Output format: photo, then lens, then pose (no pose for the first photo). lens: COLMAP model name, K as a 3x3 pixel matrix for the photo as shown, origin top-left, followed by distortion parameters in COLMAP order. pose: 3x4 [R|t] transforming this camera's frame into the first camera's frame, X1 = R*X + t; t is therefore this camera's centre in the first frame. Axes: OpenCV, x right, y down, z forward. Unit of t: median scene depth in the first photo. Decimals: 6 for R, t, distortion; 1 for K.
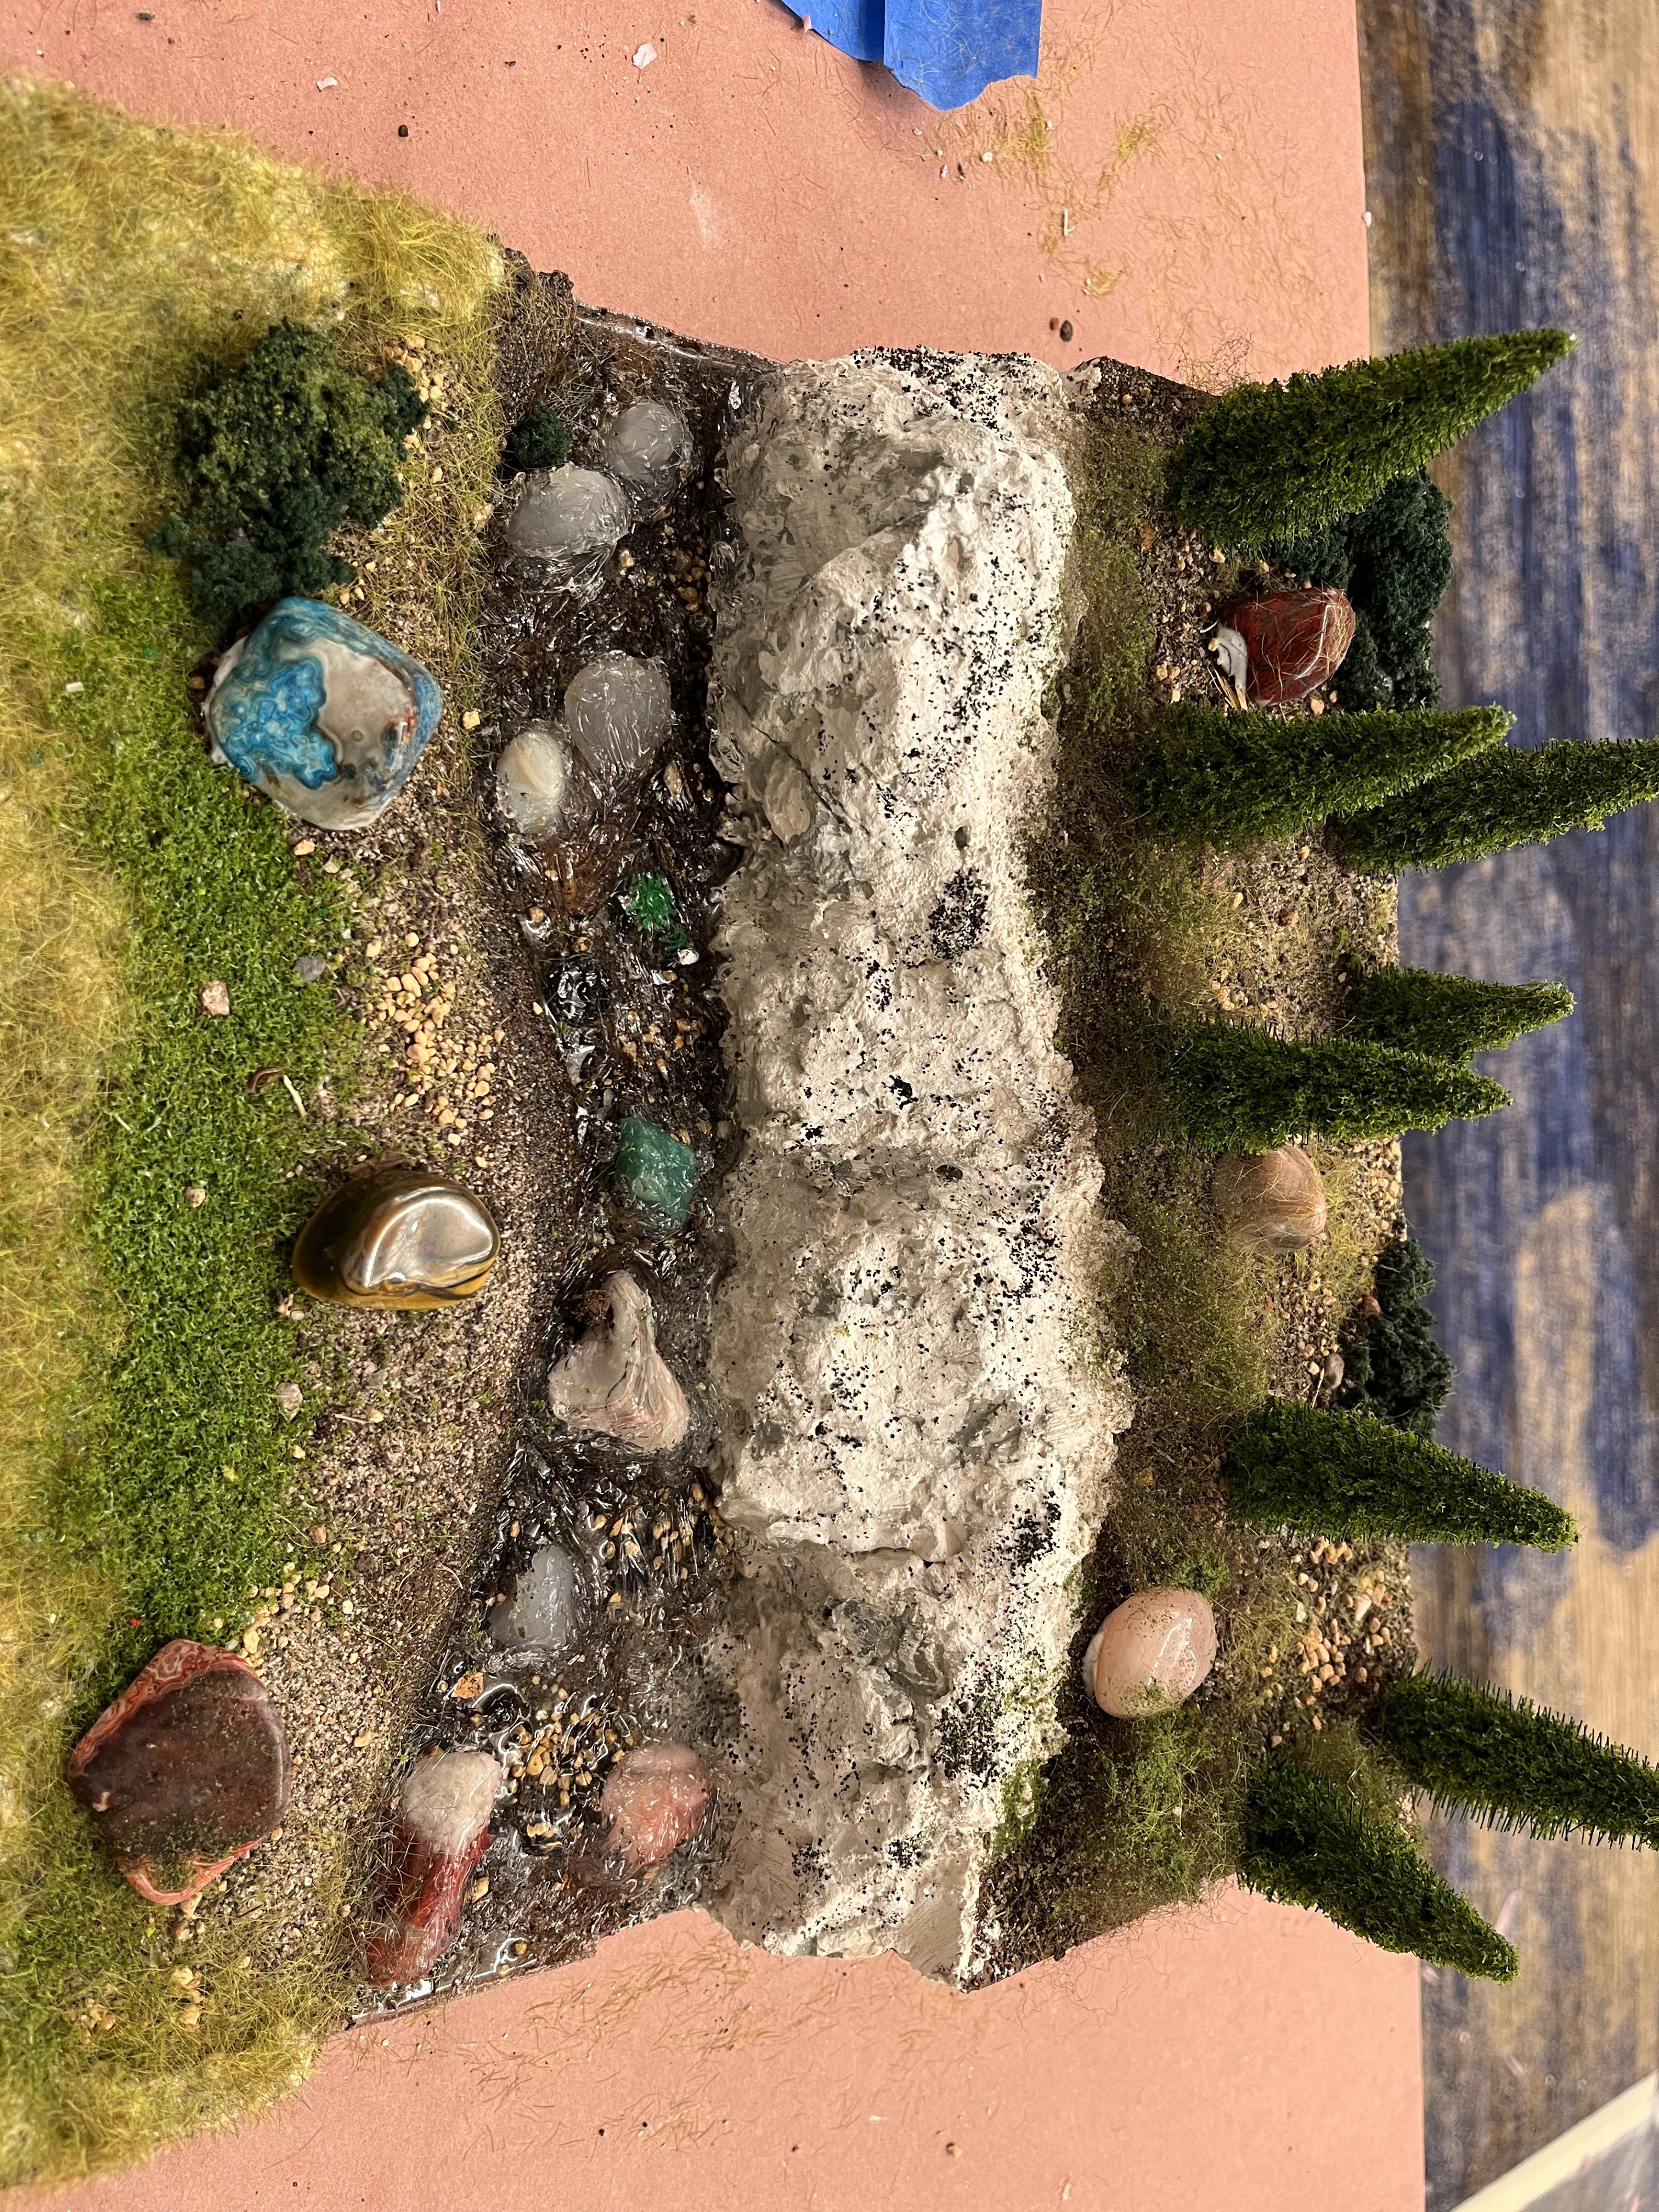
lens RADIAL K [[1701.4, 0, 834.0], [0, 1701.4, 1113.0], [0, 0, 1]] dist [0.027887, -0.068813]
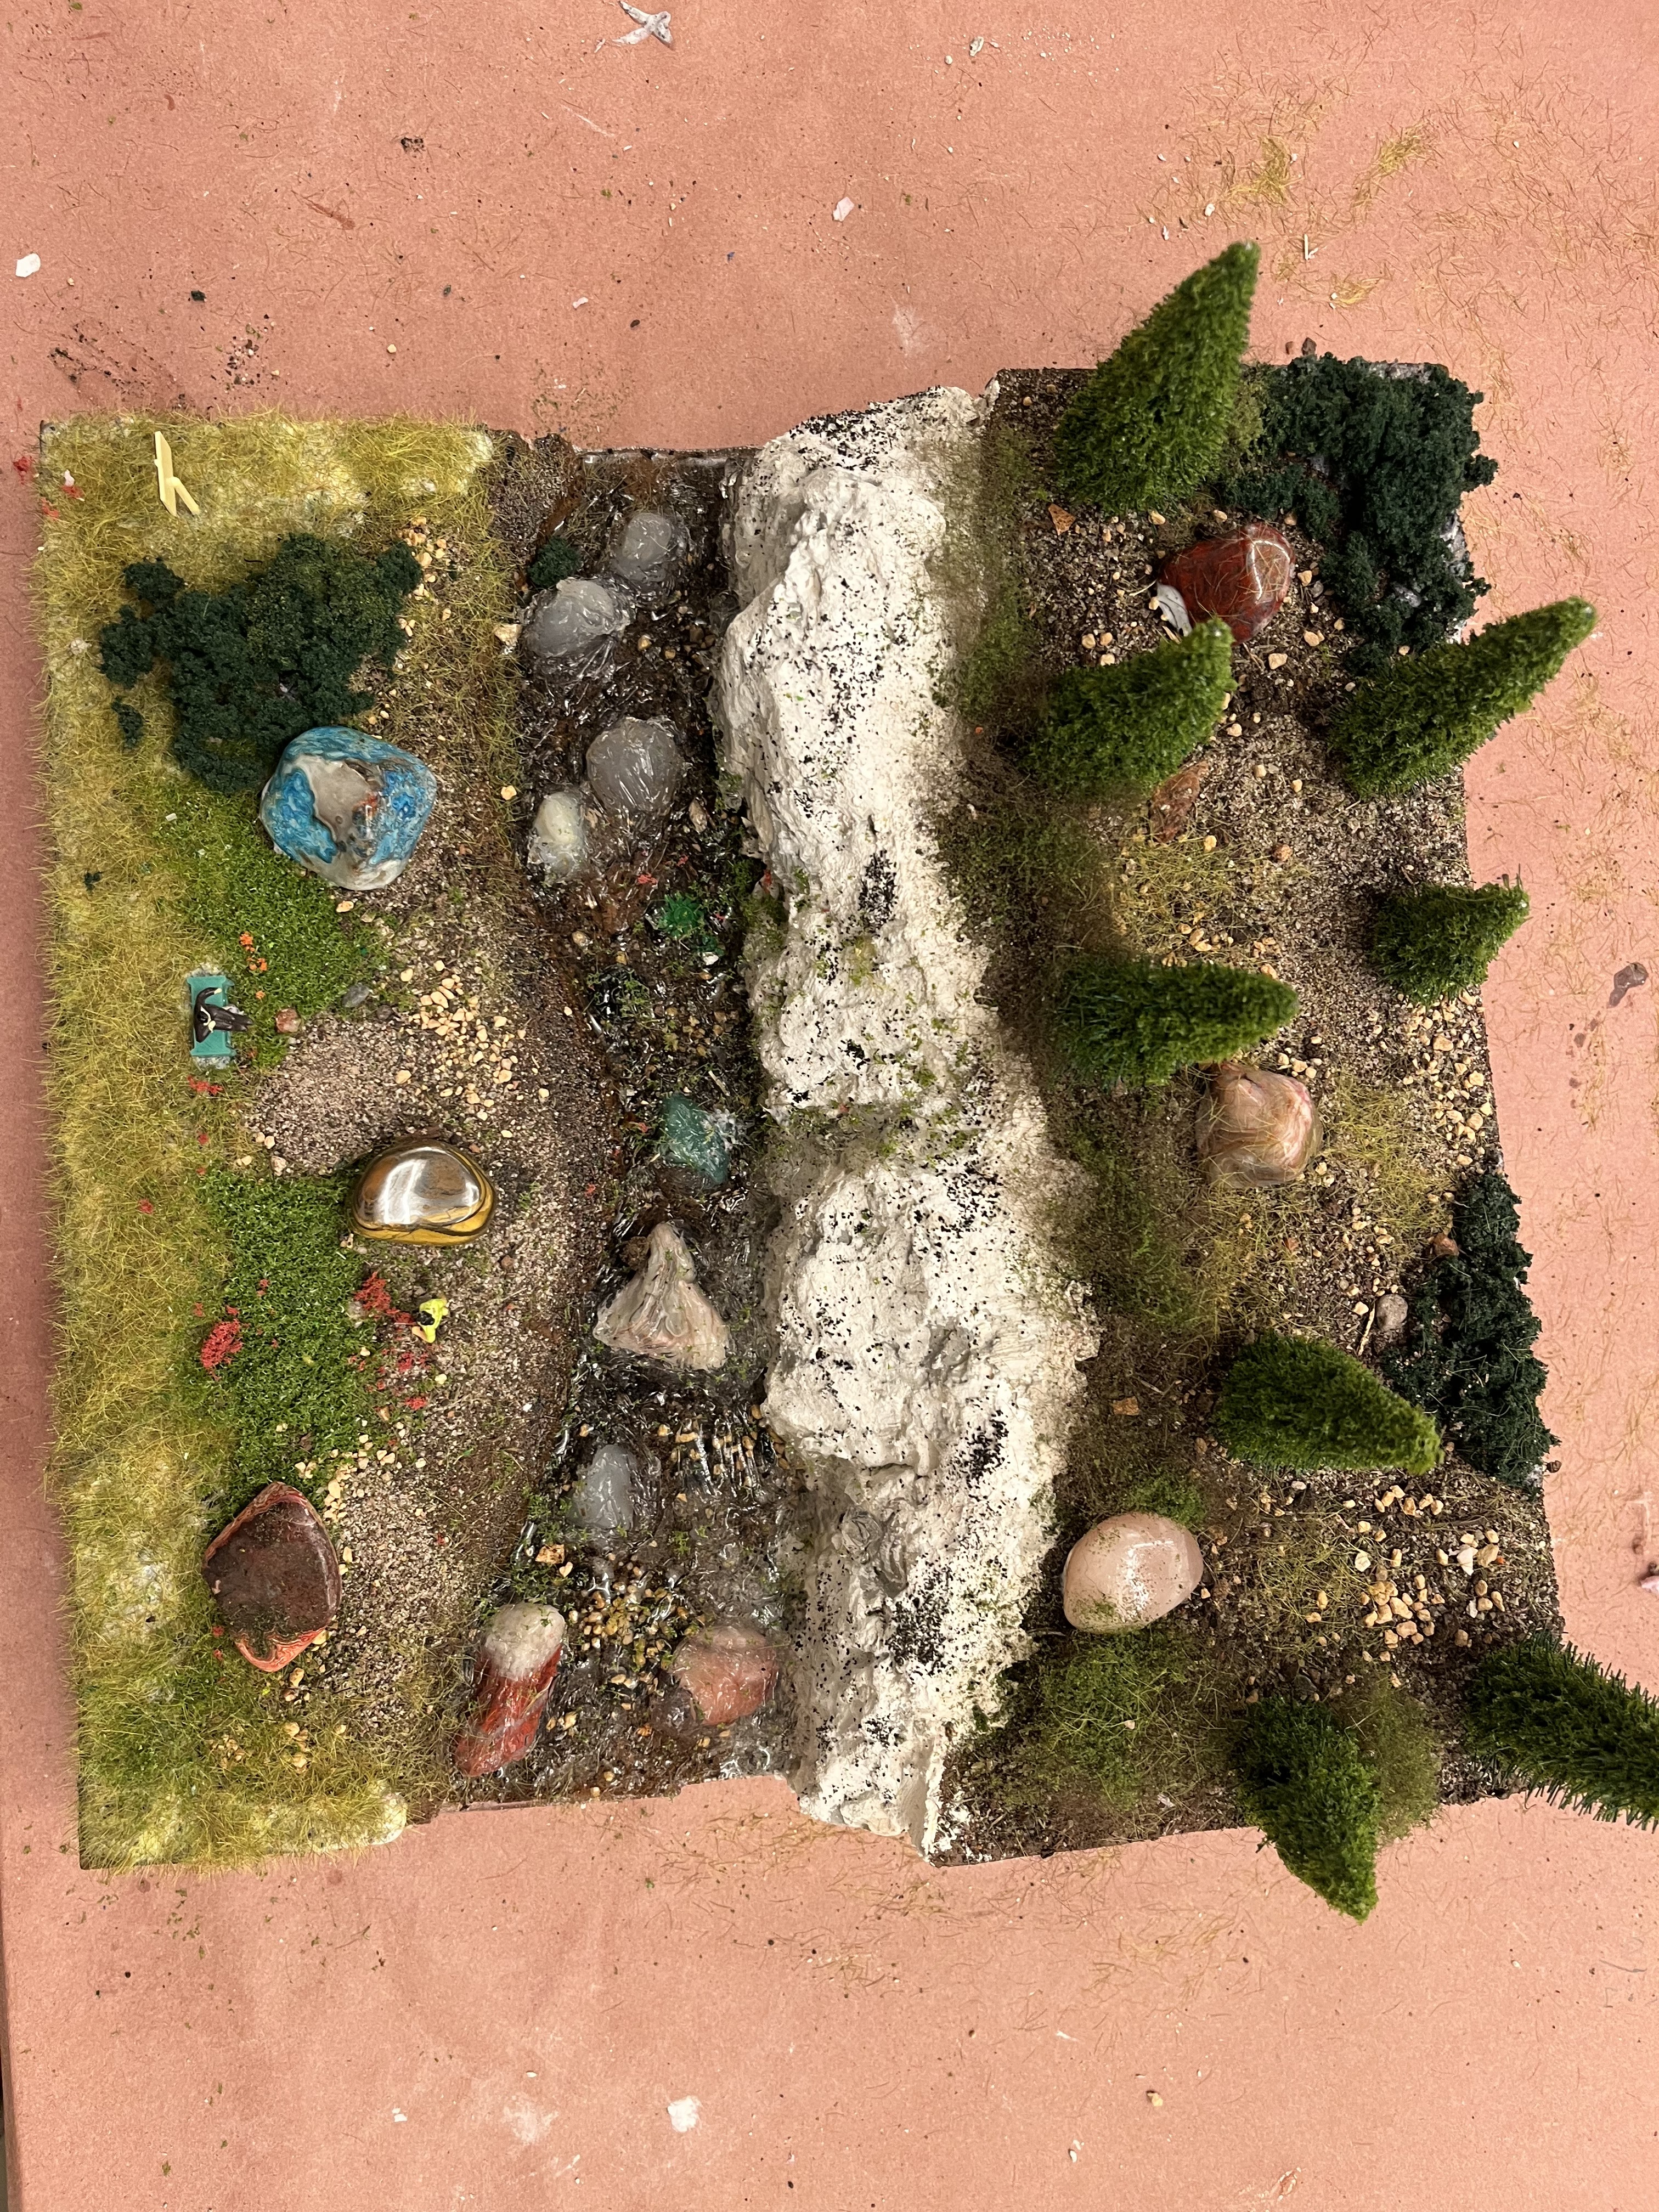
lens RADIAL K [[1695.9, 0, 826.1], [0, 1695.9, 1110.8], [0, 0, 1]] dist [0.059791, -0.179620]
pose [[0.868030, -0.069791, -0.491583, 0.583345], [0.050935, 0.997365, -0.051658, 0.083715], [0.493893, 0.019802, 0.869297, 0.005426]]
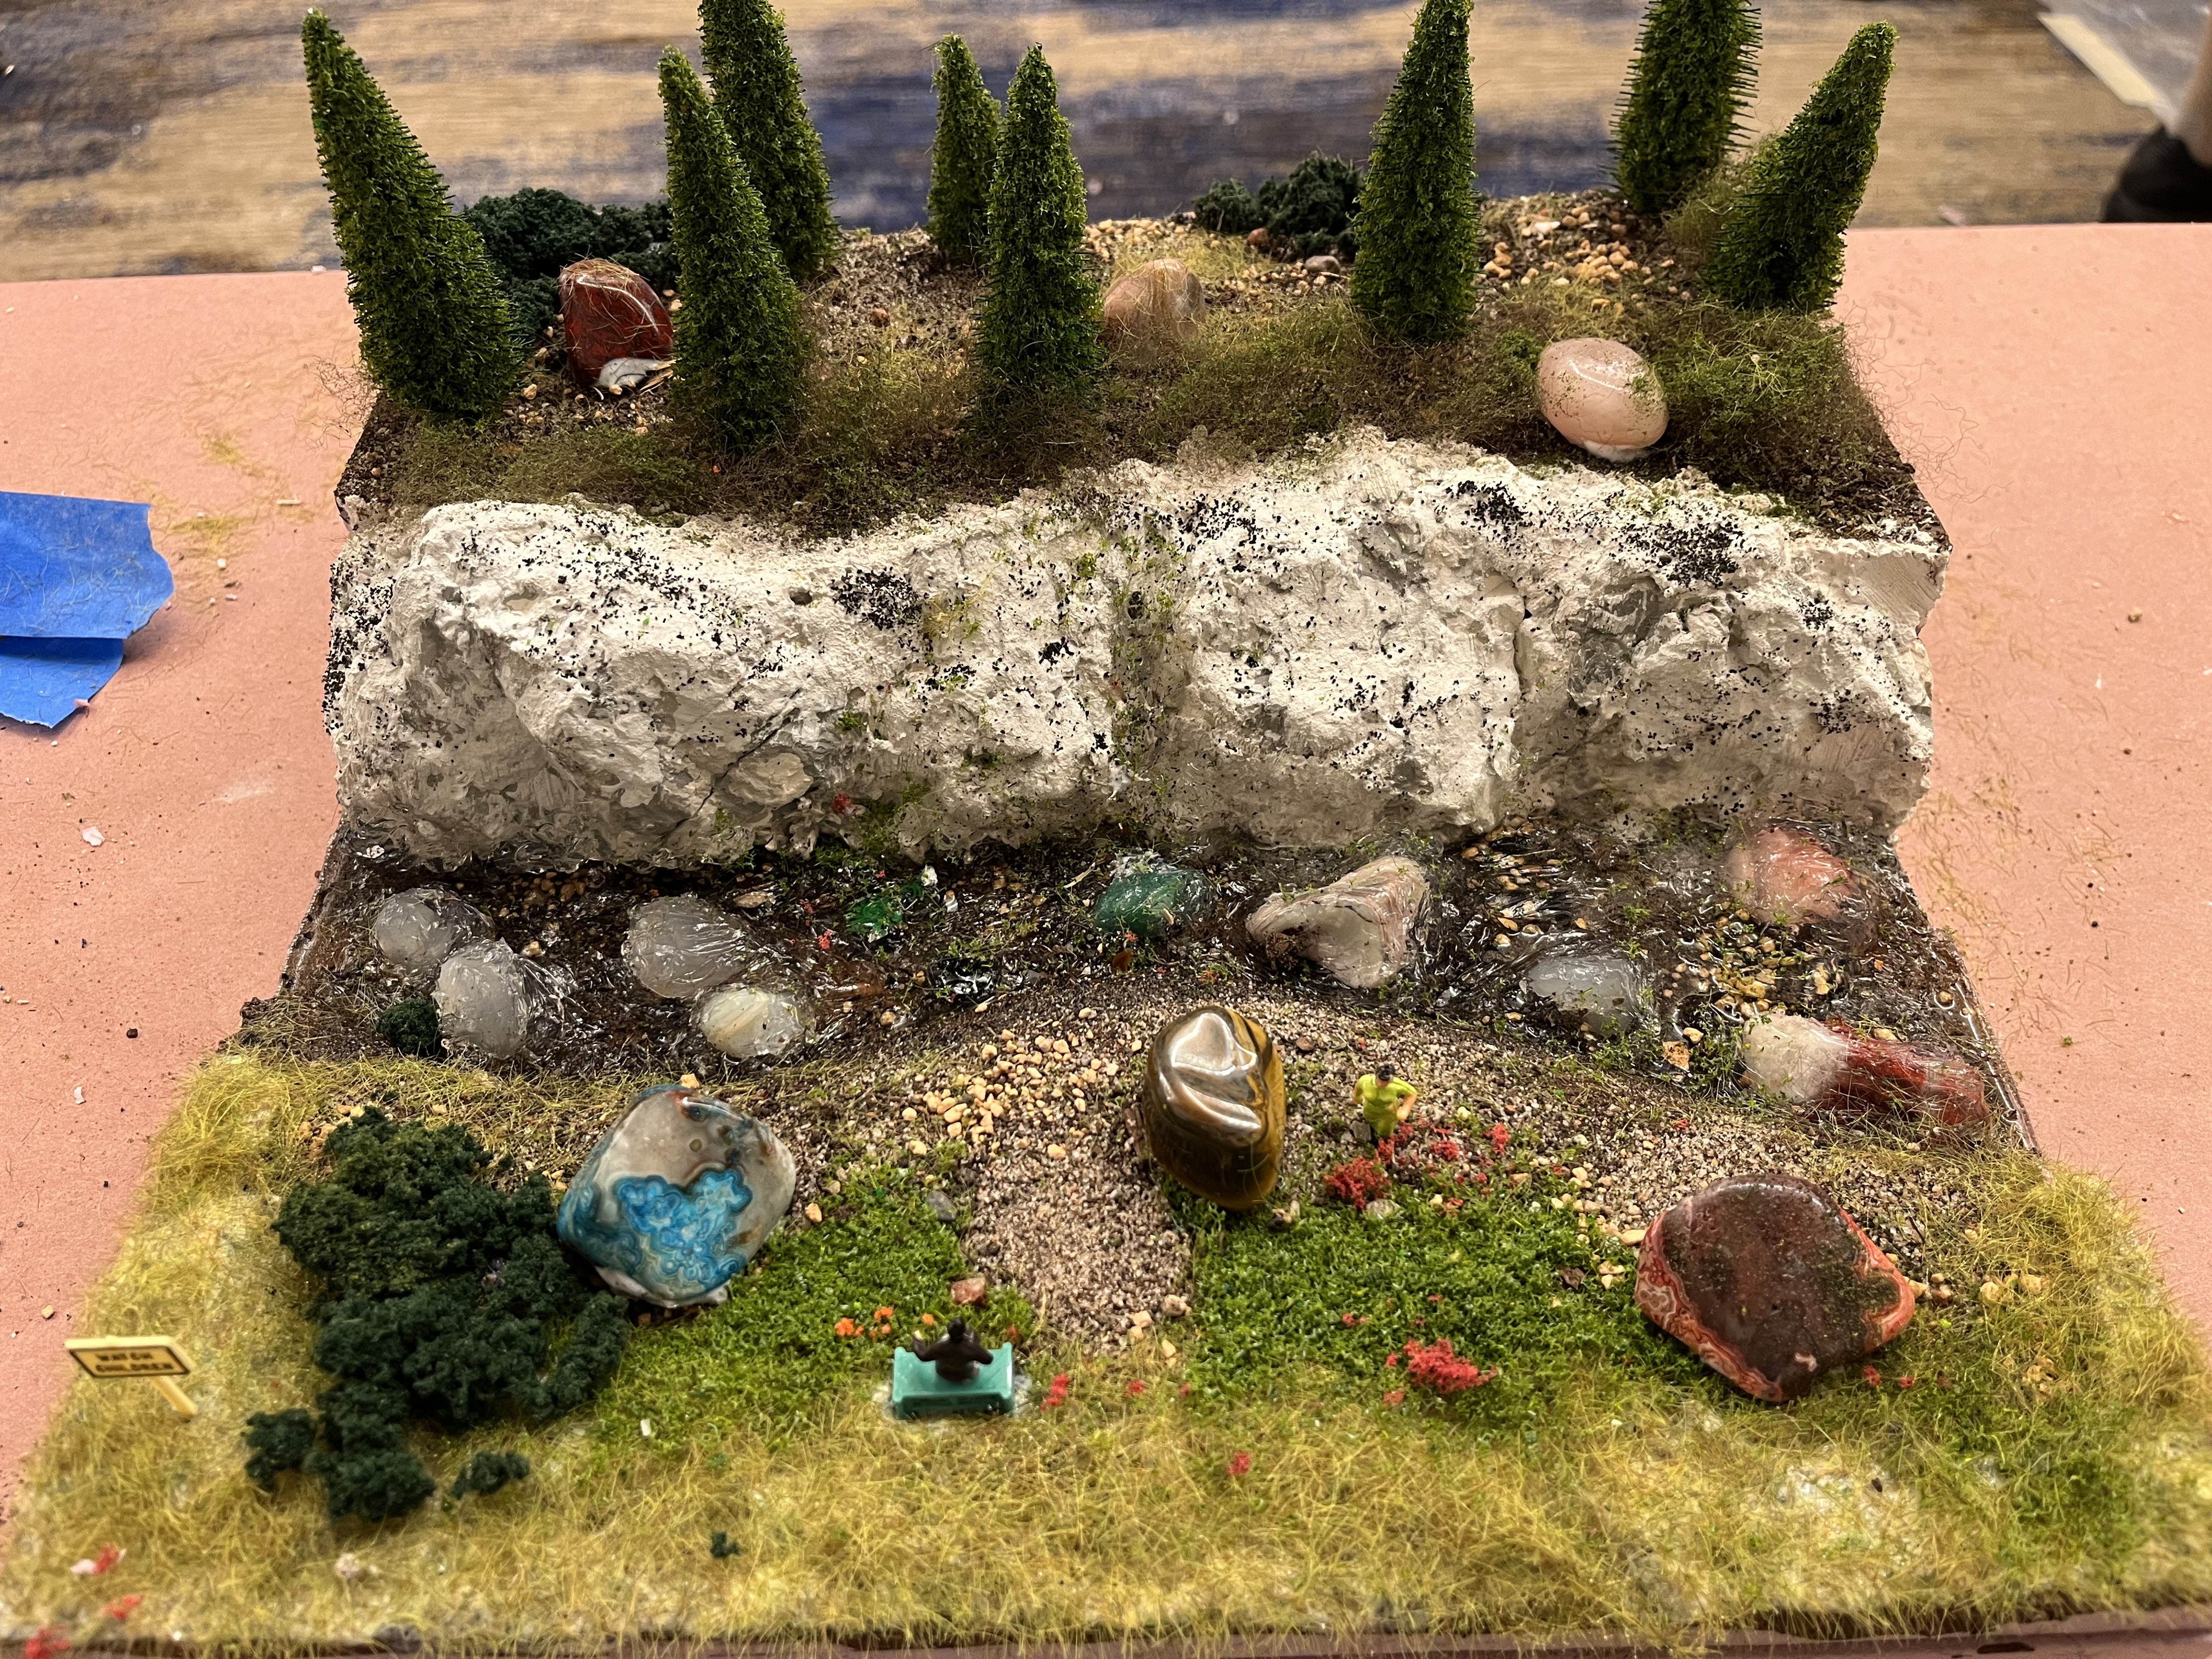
lens RADIAL K [[1701.4, 0, 1106.0], [0, 1701.4, 829.5], [0, 0, 1]] dist [0.027887, -0.068813]
pose [[-0.036706, -0.994597, 0.097109, -0.164747], [0.999063, -0.038750, -0.019254, 0.032896], [0.022913, 0.096311, 0.995087, 0.009981]]
